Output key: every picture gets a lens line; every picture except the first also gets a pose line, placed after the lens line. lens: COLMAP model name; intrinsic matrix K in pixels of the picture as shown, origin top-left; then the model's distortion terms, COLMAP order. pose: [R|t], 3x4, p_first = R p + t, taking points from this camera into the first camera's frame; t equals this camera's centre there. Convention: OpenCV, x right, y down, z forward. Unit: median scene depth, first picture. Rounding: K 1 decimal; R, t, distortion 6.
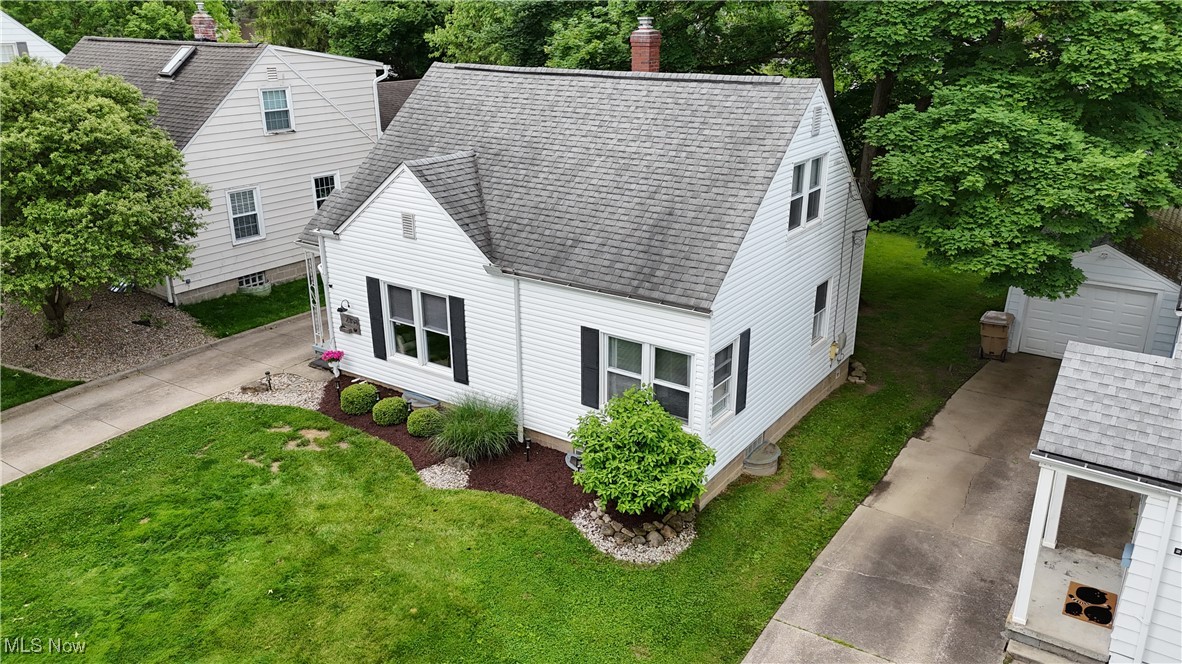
lens RADIAL K [[869.8, 0, 591.0], [0, 869.8, 332.0], [0, 0, 1]] dist [0.108182, -0.138173]
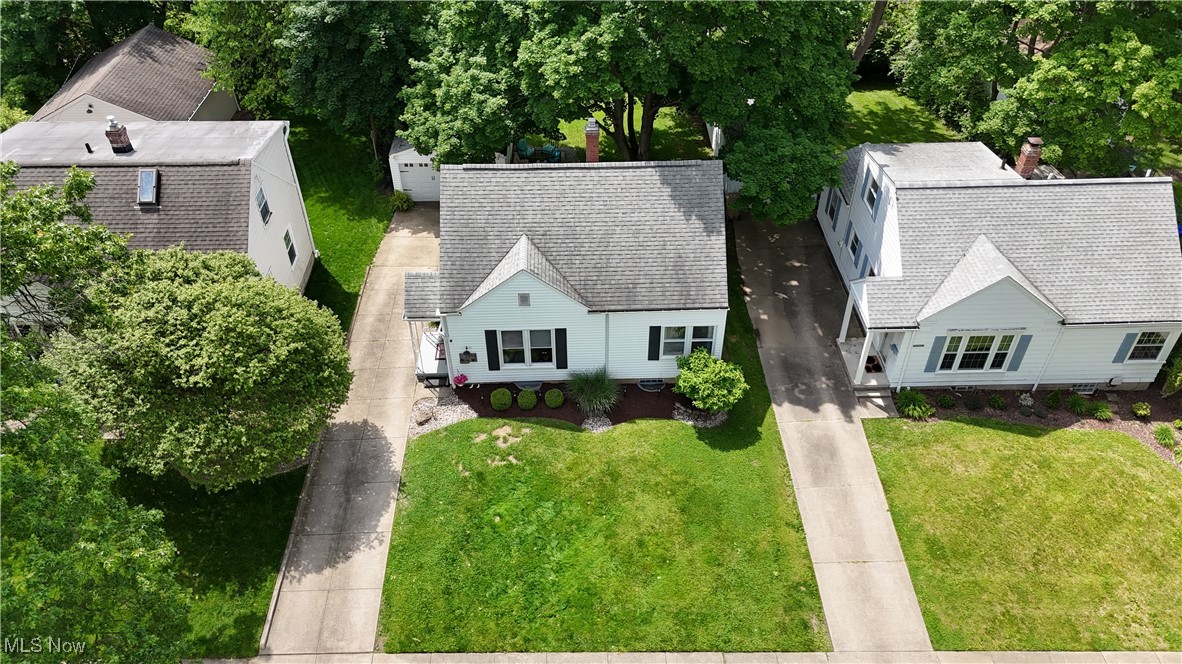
lens RADIAL K [[869.8, 0, 591.0], [0, 869.8, 332.0], [0, 0, 1]] dist [0.108182, -0.138173]
pose [[0.805329, -0.385204, 0.450625, -0.878478], [0.206771, 0.894907, 0.395458, -0.696897], [-0.555599, -0.225298, 0.800344, -0.398450]]
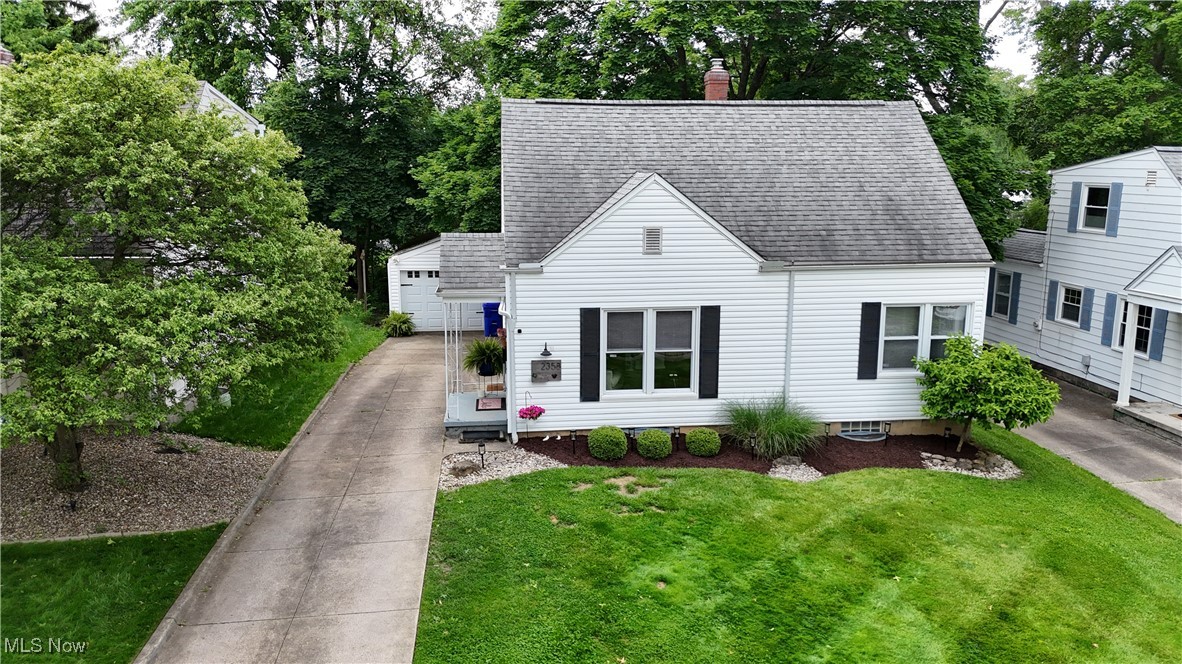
lens RADIAL K [[869.8, 0, 591.0], [0, 869.8, 332.0], [0, 0, 1]] dist [0.108182, -0.138173]
pose [[0.754311, -0.122229, 0.645038, -0.895283], [0.225558, 0.970958, -0.079781, 0.036587], [-0.616553, 0.205673, 0.759974, 0.344172]]
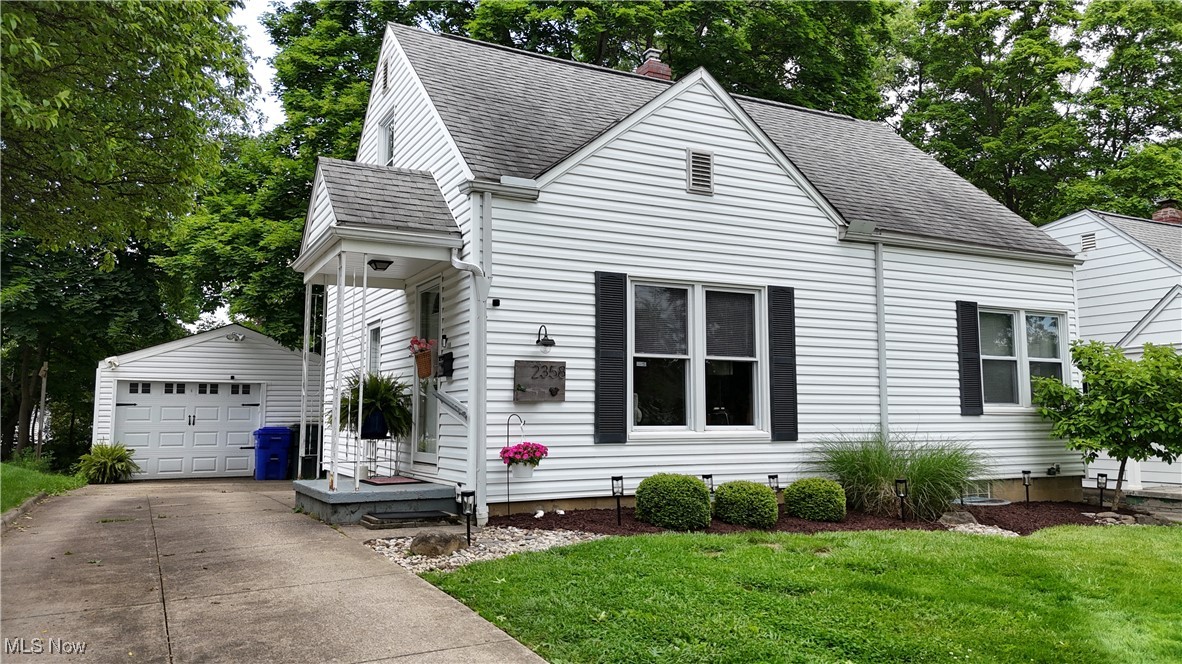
lens RADIAL K [[869.8, 0, 591.0], [0, 869.8, 332.0], [0, 0, 1]] dist [0.108182, -0.138173]
pose [[0.471791, 0.088140, 0.877294, -0.758829], [0.308065, 0.915804, -0.257680, 0.107394], [-0.826141, 0.391834, 0.404915, 0.875208]]
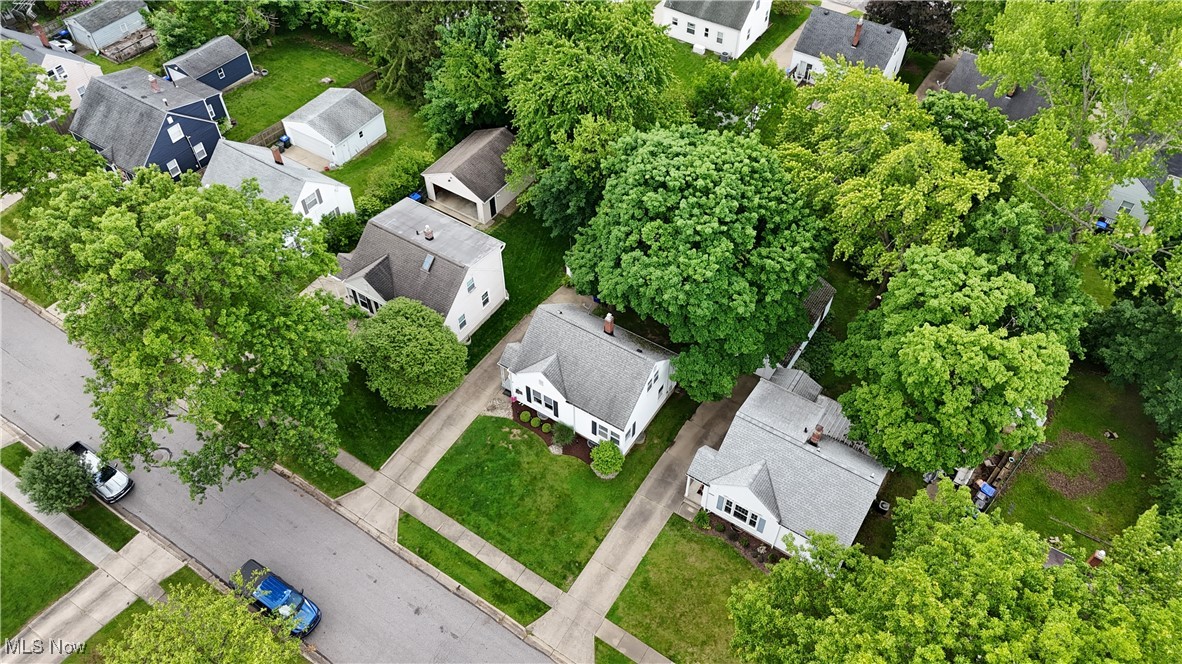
lens RADIAL K [[869.8, 0, 591.0], [0, 869.8, 332.0], [0, 0, 1]] dist [0.108182, -0.138173]
pose [[0.999530, -0.021478, 0.021866, -0.081793], [0.008314, 0.876646, 0.481063, -1.981331], [-0.029501, -0.480656, 0.876413, -1.957793]]
